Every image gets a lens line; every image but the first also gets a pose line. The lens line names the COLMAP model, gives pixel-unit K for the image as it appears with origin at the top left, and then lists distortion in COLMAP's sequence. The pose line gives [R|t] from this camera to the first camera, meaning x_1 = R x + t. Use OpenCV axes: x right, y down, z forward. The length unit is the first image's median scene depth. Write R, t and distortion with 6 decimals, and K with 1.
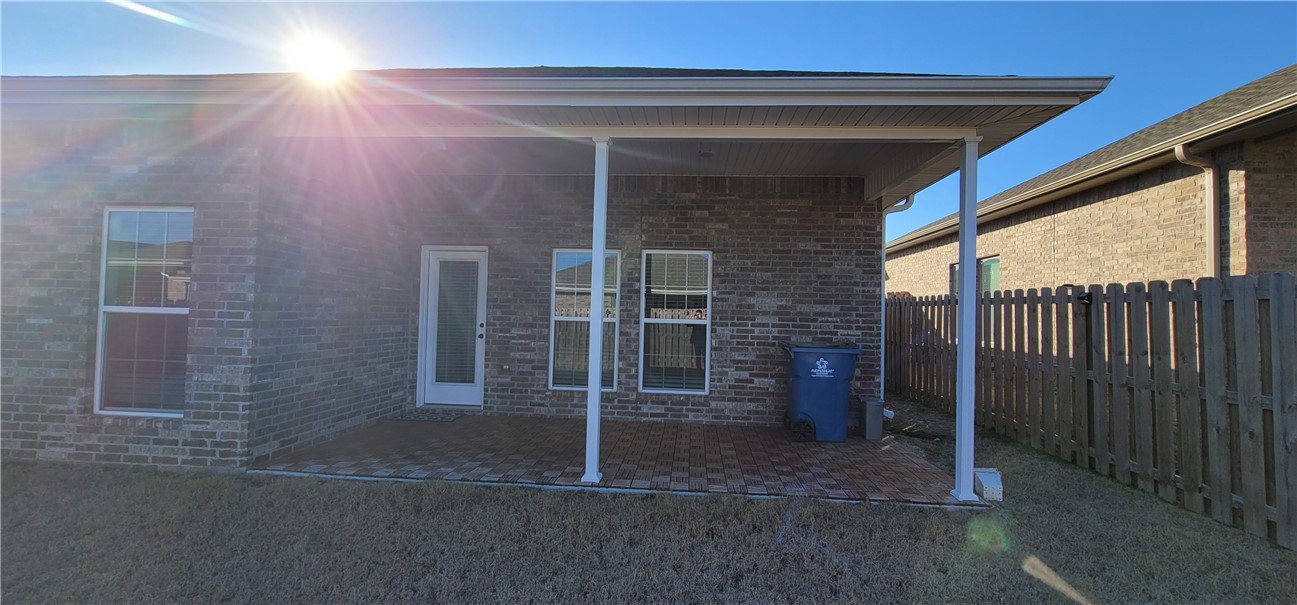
lens RADIAL K [[527.4, 0, 656.5], [0, 527.4, 299.2], [0, 0, 1]] dist [-0.008419, 0.003436]
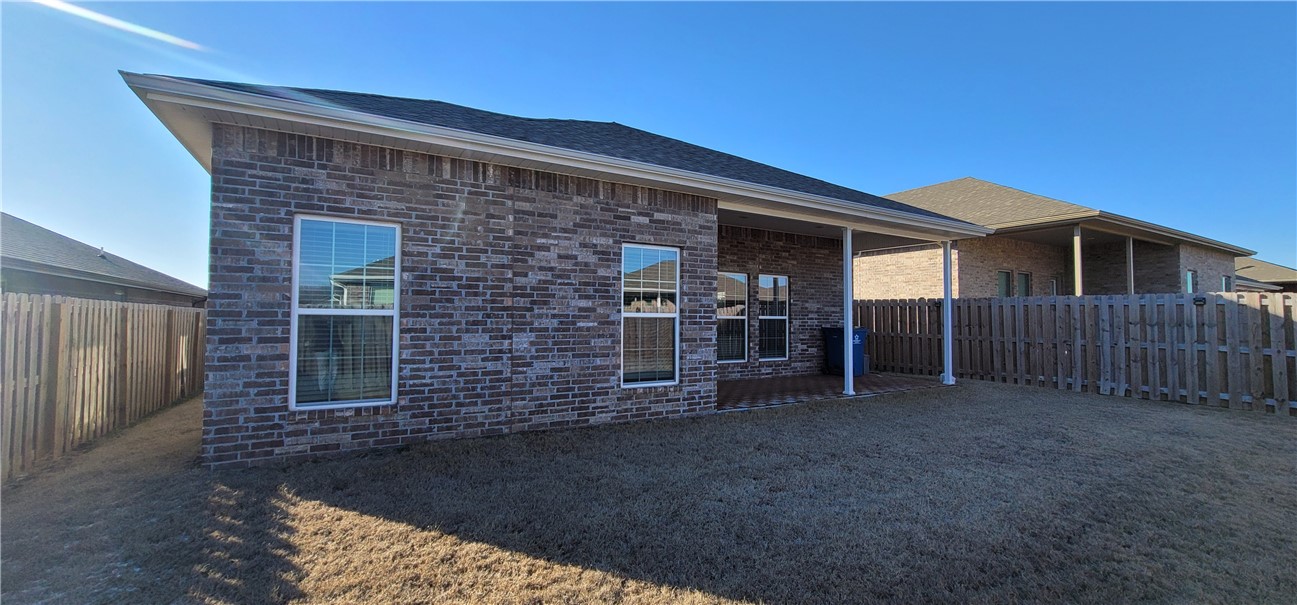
lens RADIAL K [[527.4, 0, 656.5], [0, 527.4, 299.2], [0, 0, 1]] dist [-0.008419, 0.003436]
pose [[0.817301, 0.001256, 0.576209, -1.320506], [-0.002971, 0.999994, 0.002034, -0.020128], [-0.576203, -0.003374, 0.817300, -0.169977]]
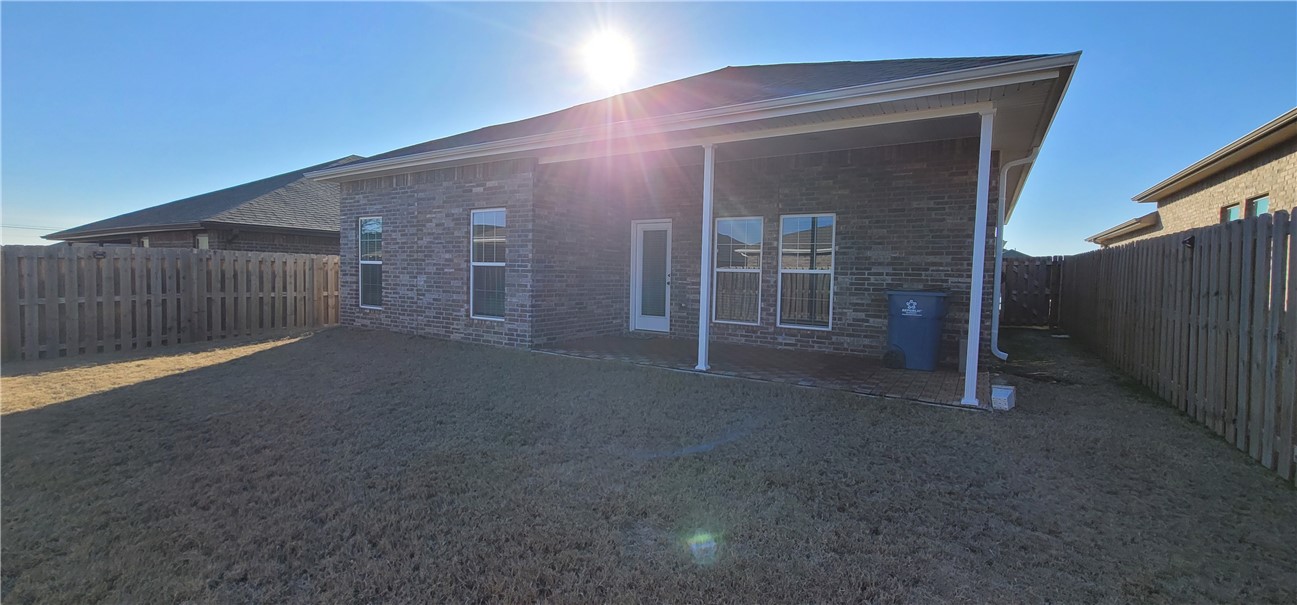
lens RADIAL K [[527.4, 0, 656.5], [0, 527.4, 299.2], [0, 0, 1]] dist [-0.008419, 0.003436]
pose [[0.884373, 0.017938, -0.466437, 0.328571], [0.013544, 0.997854, 0.064056, 0.024209], [0.466585, -0.062967, 0.882232, -0.291411]]
